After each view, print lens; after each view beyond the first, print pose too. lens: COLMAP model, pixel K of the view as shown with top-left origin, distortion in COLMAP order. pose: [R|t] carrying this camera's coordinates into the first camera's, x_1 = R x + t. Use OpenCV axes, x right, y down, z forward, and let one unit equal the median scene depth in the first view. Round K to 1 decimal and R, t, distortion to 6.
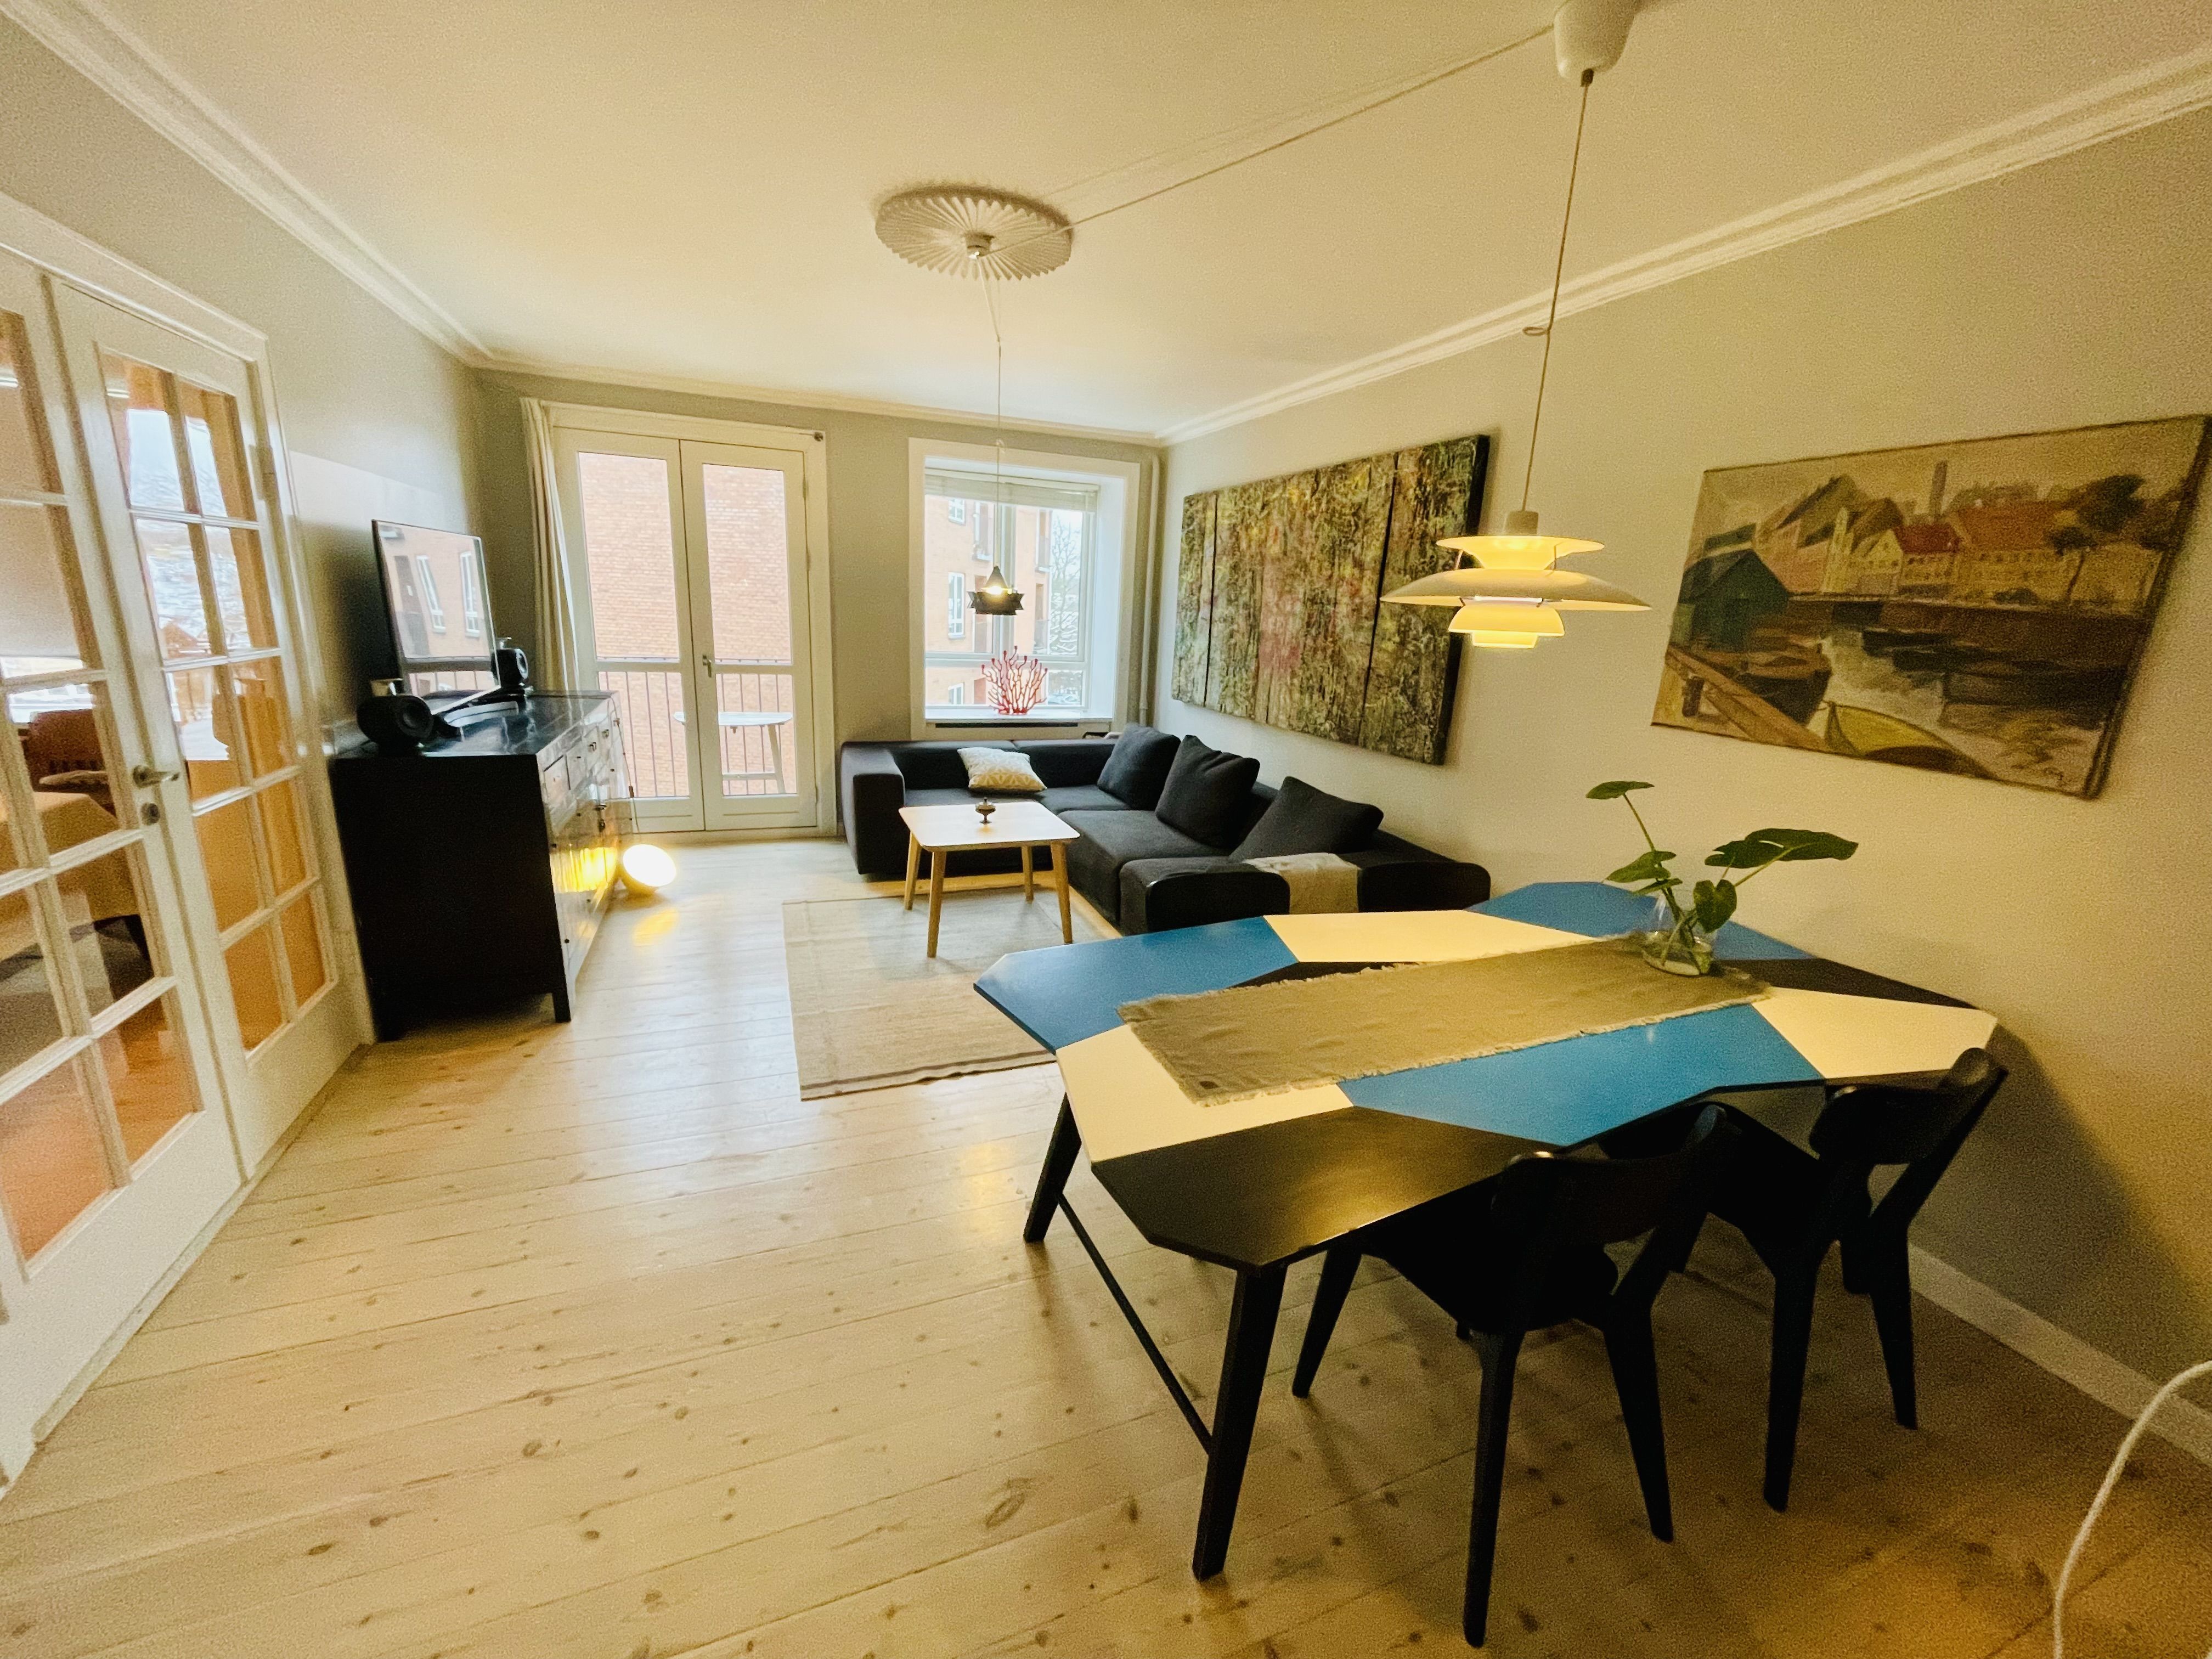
lens RADIAL K [[895.5, 0, 1106.0], [0, 895.5, 829.5], [0, 0, 1]] dist [-0.000513, -0.000200]
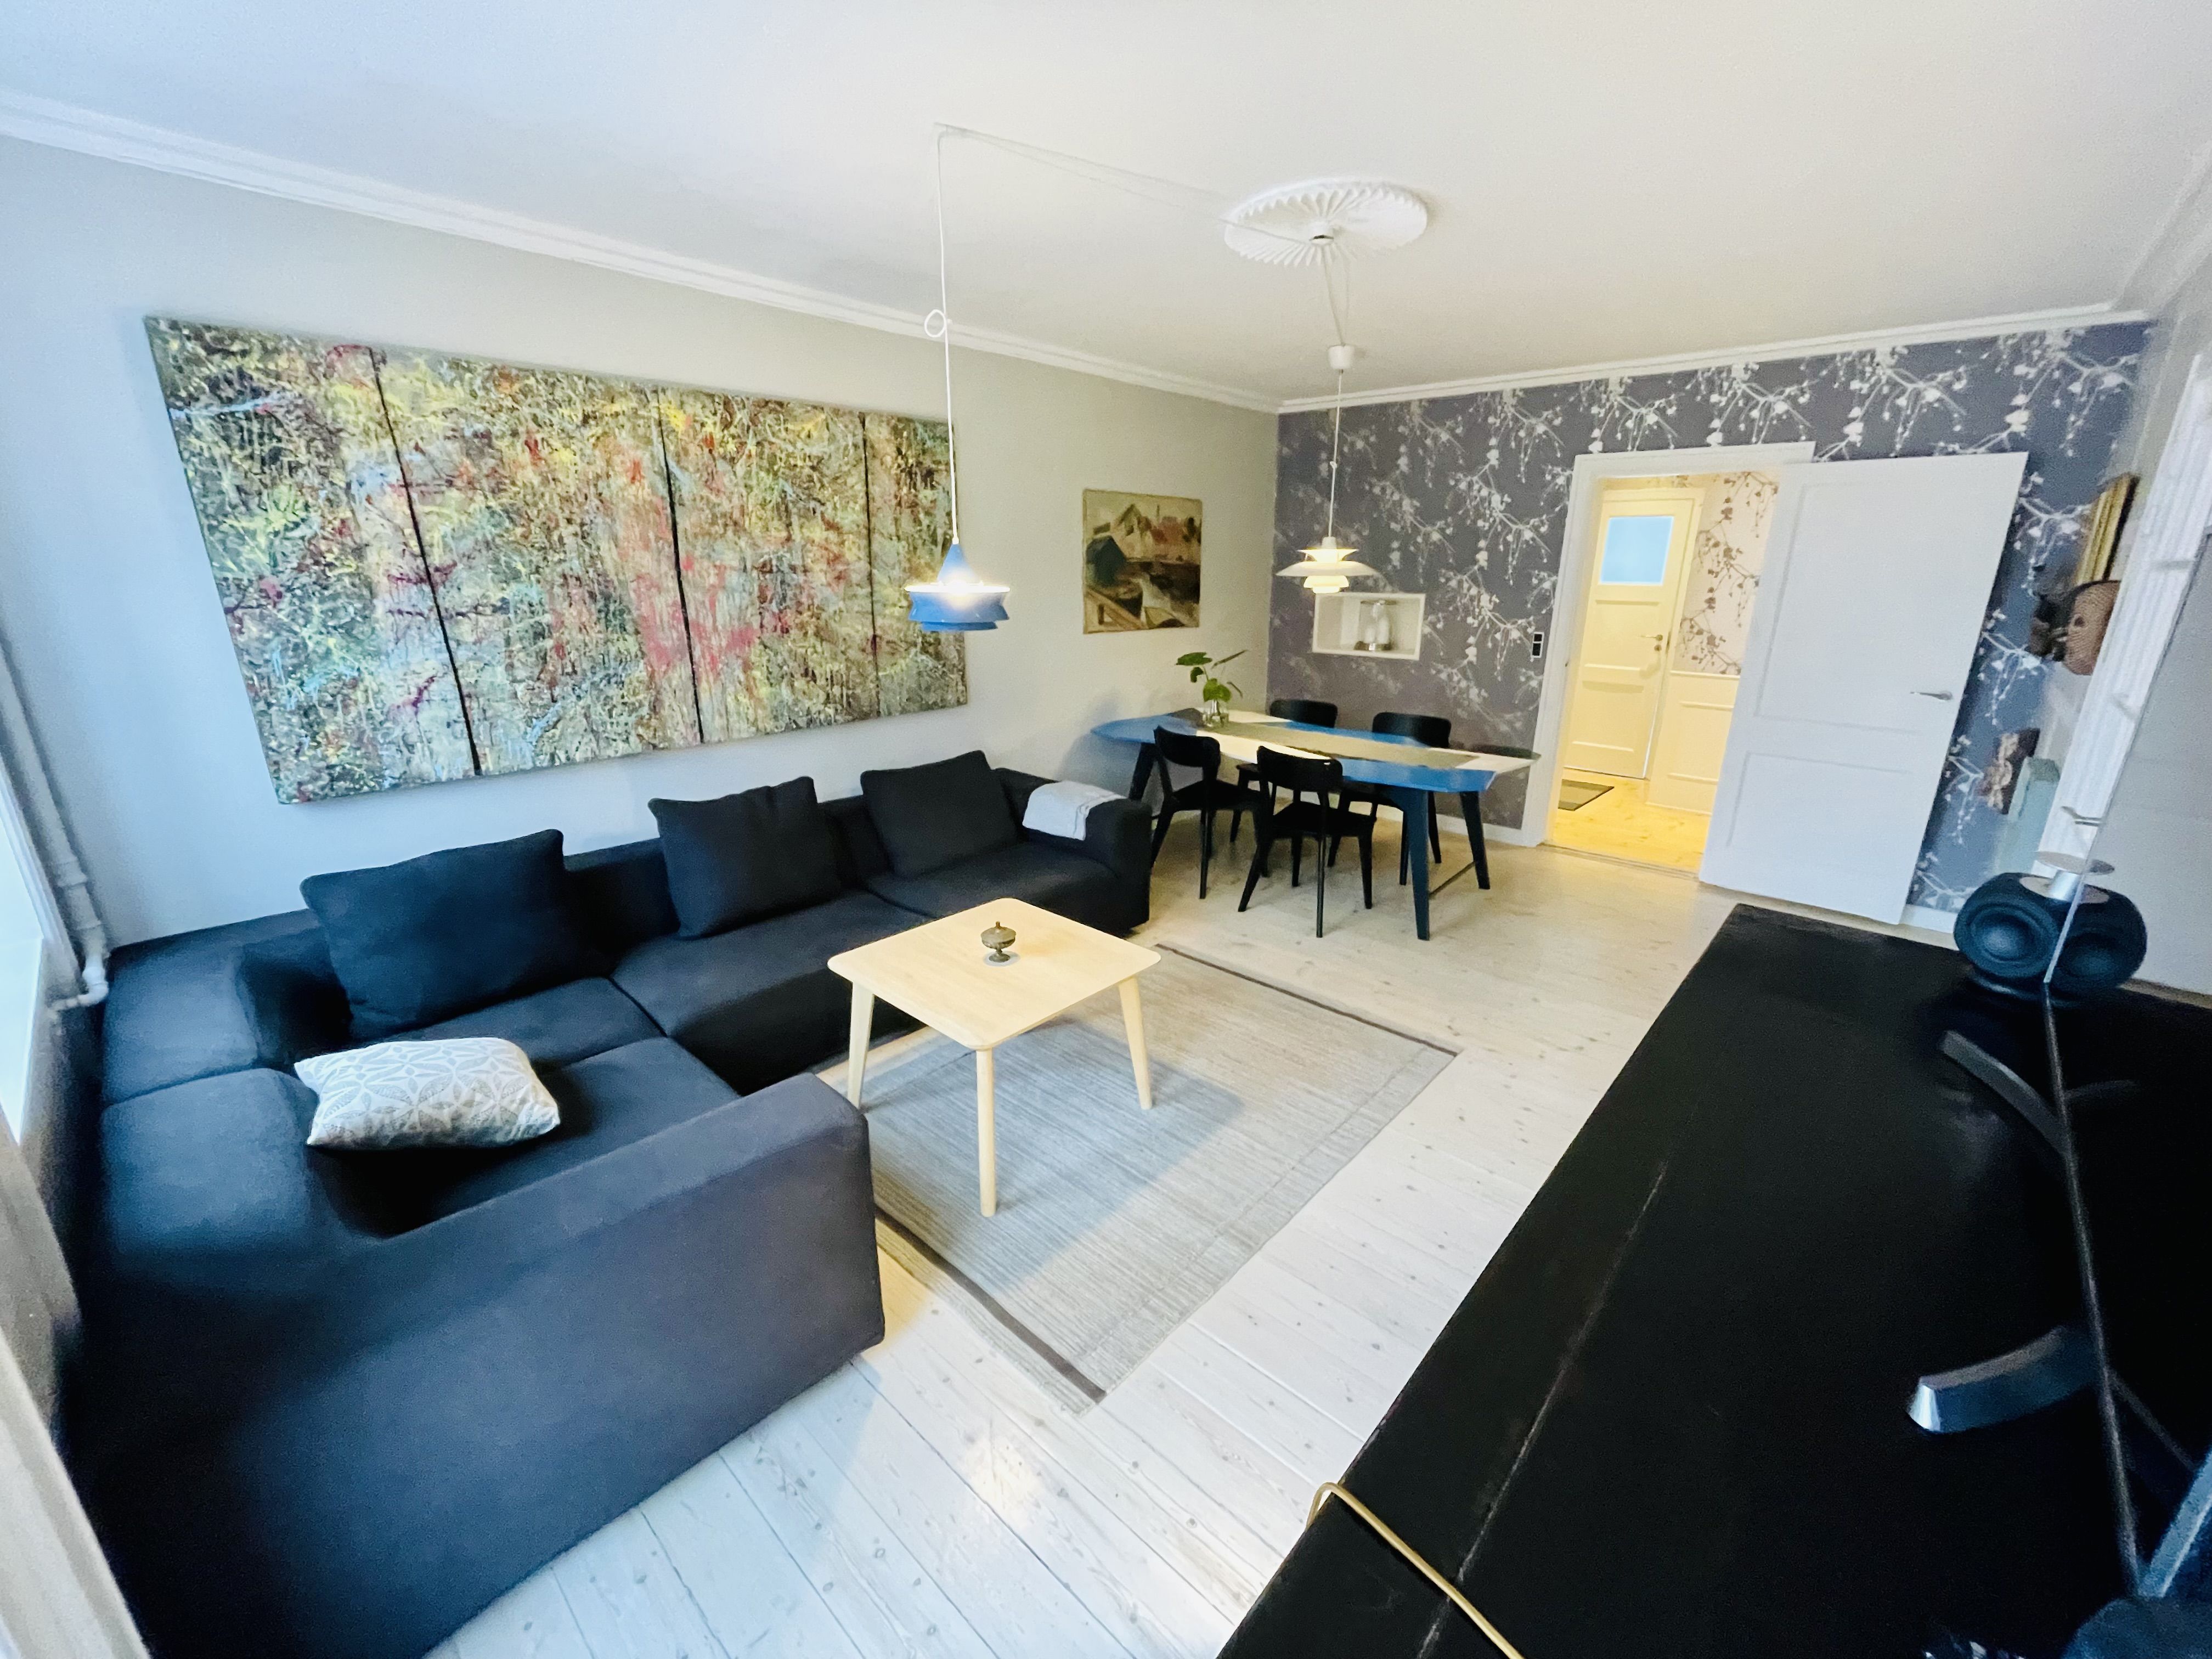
lens RADIAL K [[895.5, 0, 1106.0], [0, 895.5, 829.5], [0, 0, 1]] dist [-0.000513, -0.000200]
pose [[-0.439657, -0.306222, 0.844352, -0.705973], [0.194181, 0.885444, 0.422235, -0.356940], [-0.876924, 0.349596, -0.329829, 1.172835]]
